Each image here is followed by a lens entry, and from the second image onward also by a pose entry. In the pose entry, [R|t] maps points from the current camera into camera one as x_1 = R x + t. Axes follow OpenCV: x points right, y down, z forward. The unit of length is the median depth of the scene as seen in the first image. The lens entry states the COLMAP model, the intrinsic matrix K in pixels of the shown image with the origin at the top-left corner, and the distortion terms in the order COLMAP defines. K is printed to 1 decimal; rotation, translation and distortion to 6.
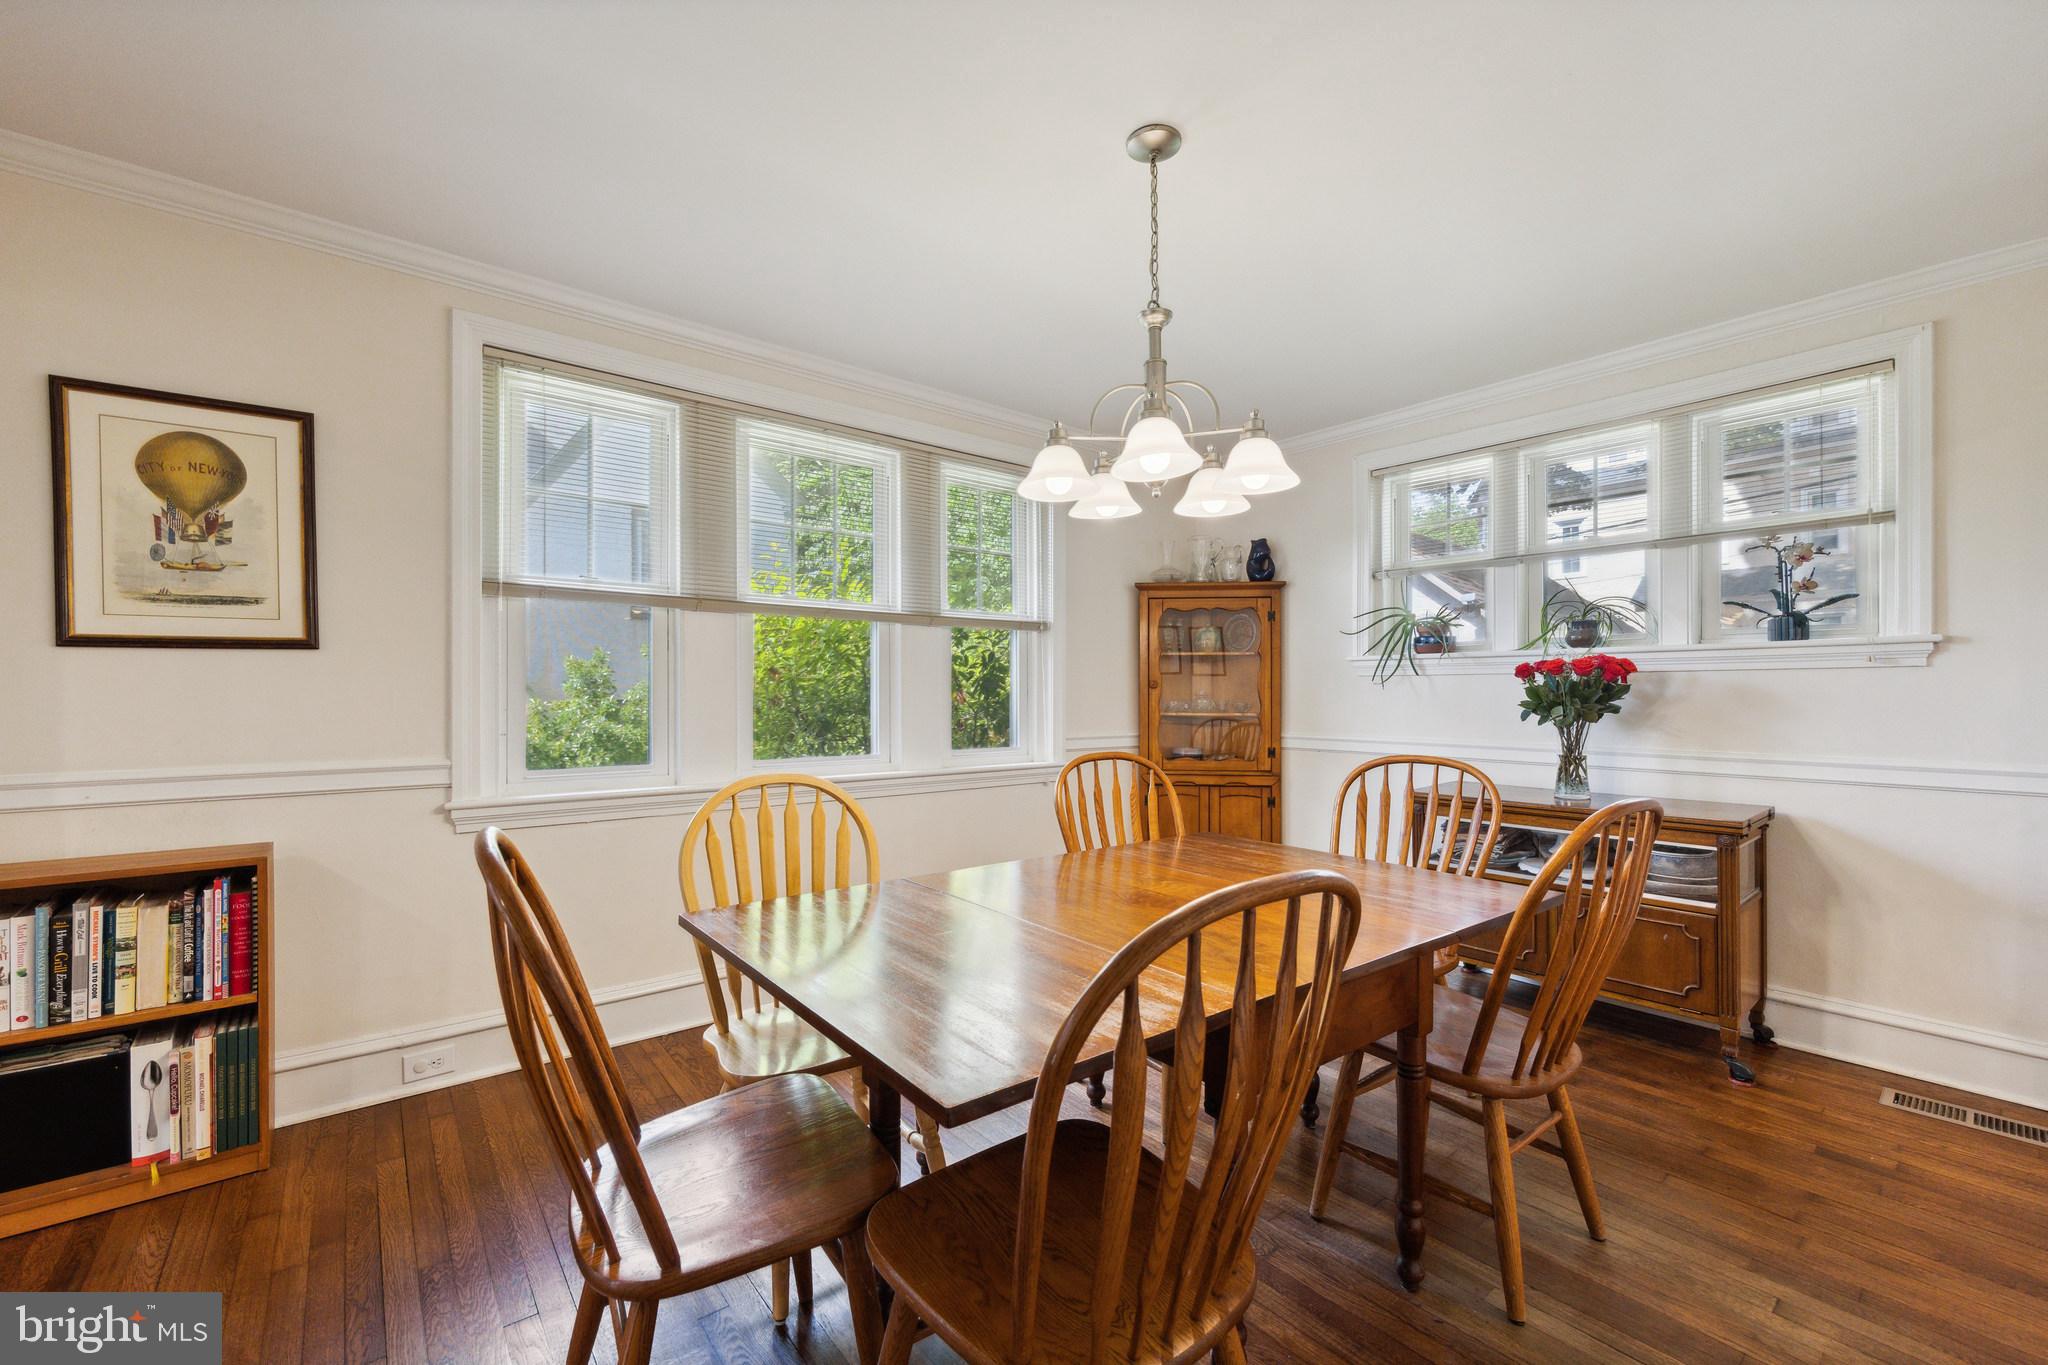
lens RADIAL K [[827.2, 0, 1014.1], [0, 827.2, 687.1], [0, 0, 1]] dist [-0.001184, -0.000118]
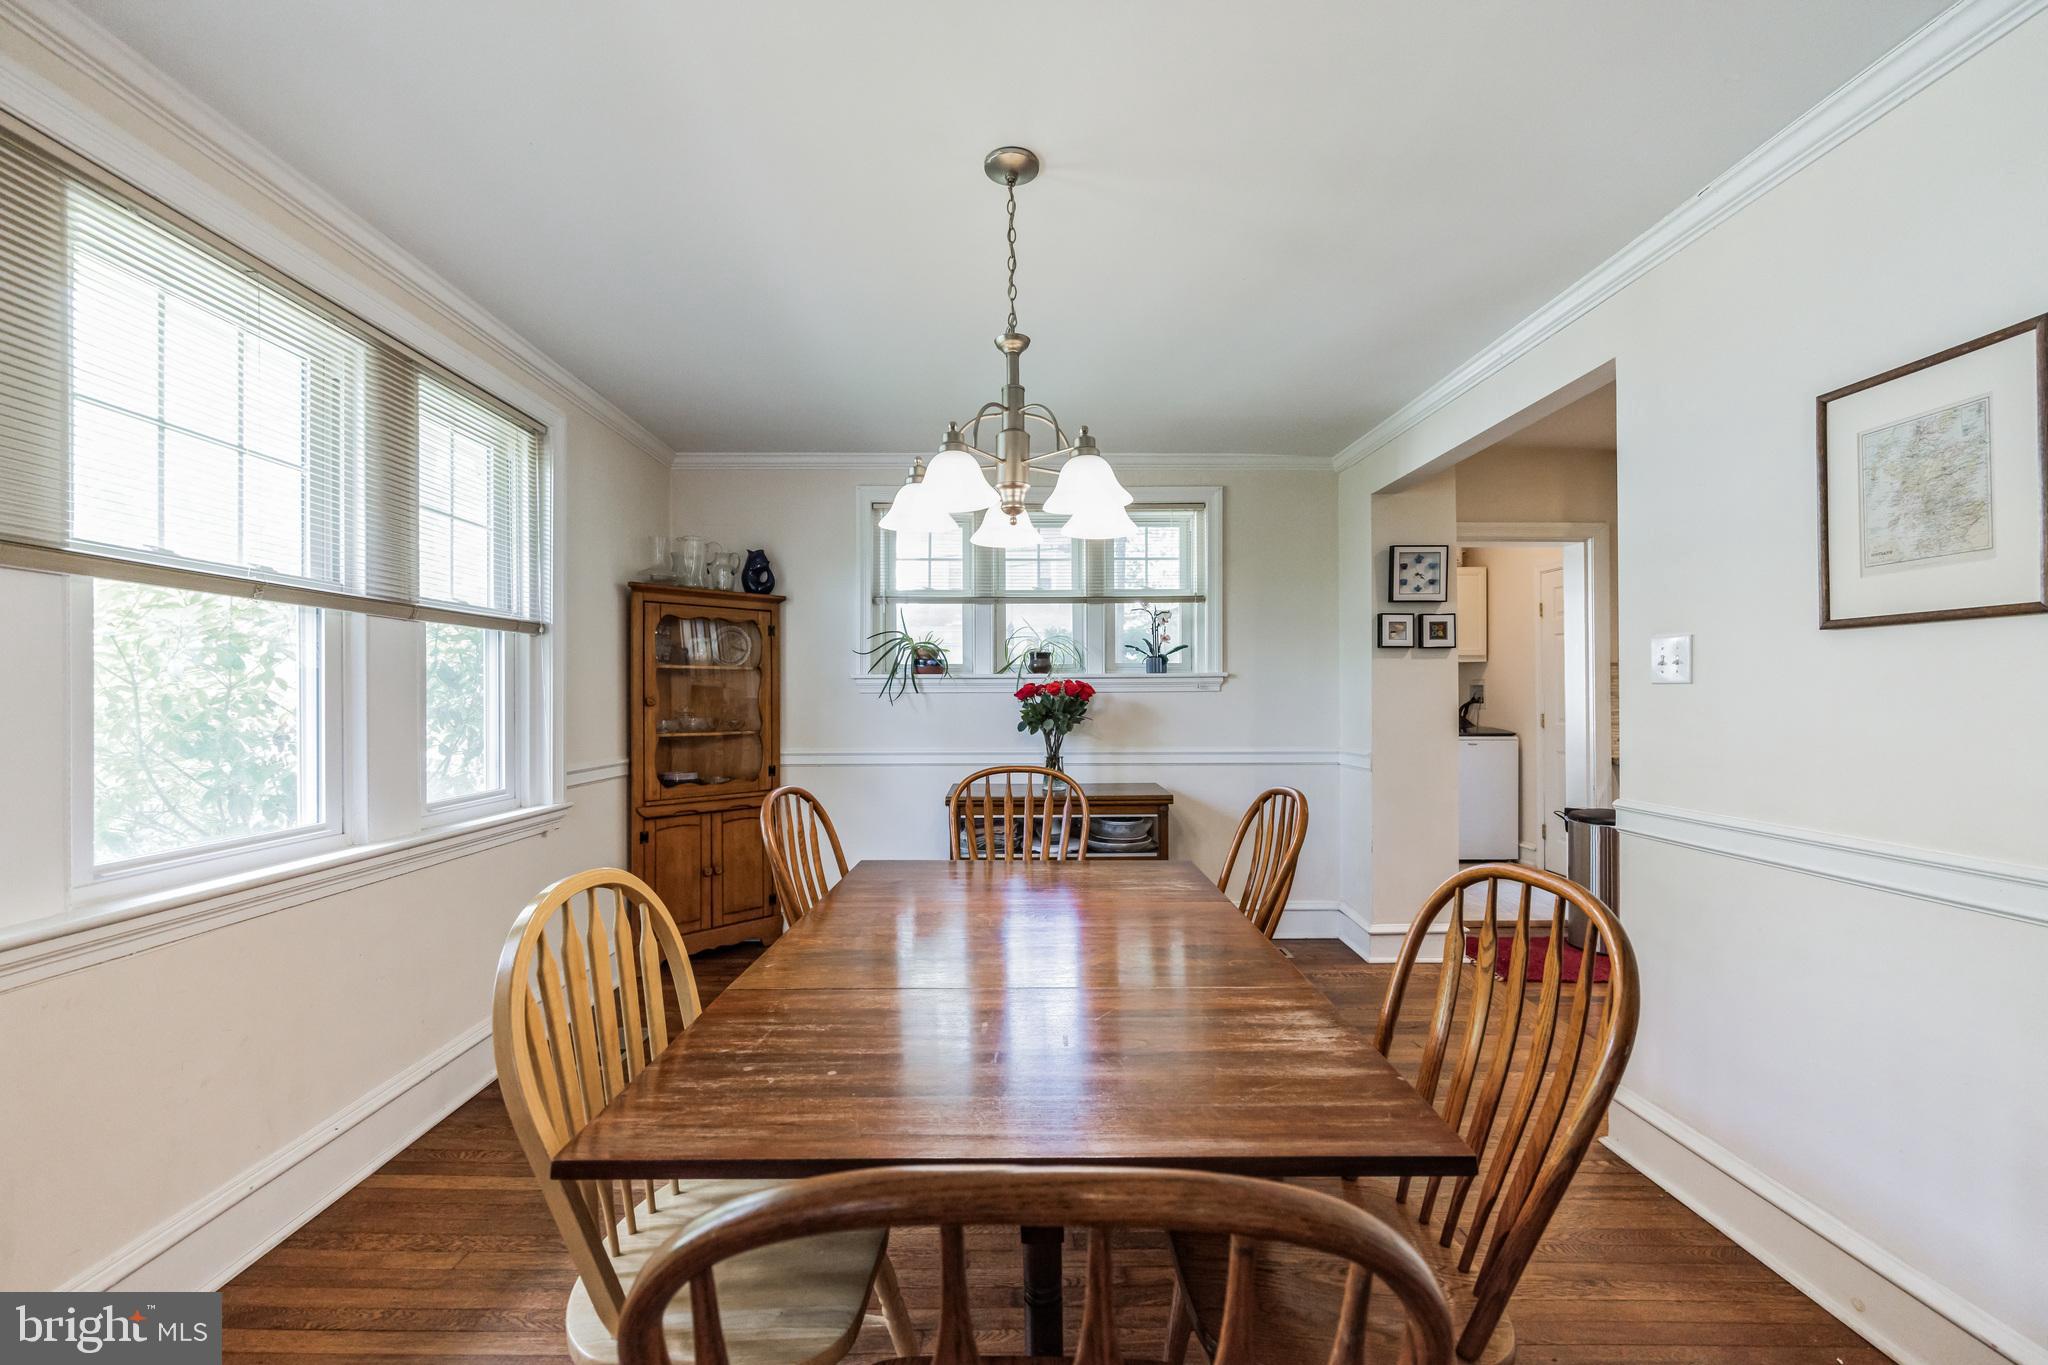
lens RADIAL K [[816.1, 0, 1013.0], [0, 816.1, 694.8], [0, 0, 1]] dist [-0.001701, -0.000089]
pose [[0.615886, -0.002614, 0.787831, -0.370769], [-0.001373, 0.999989, 0.004391, -0.020031], [-0.787834, -0.003786, 0.615876, 0.250564]]
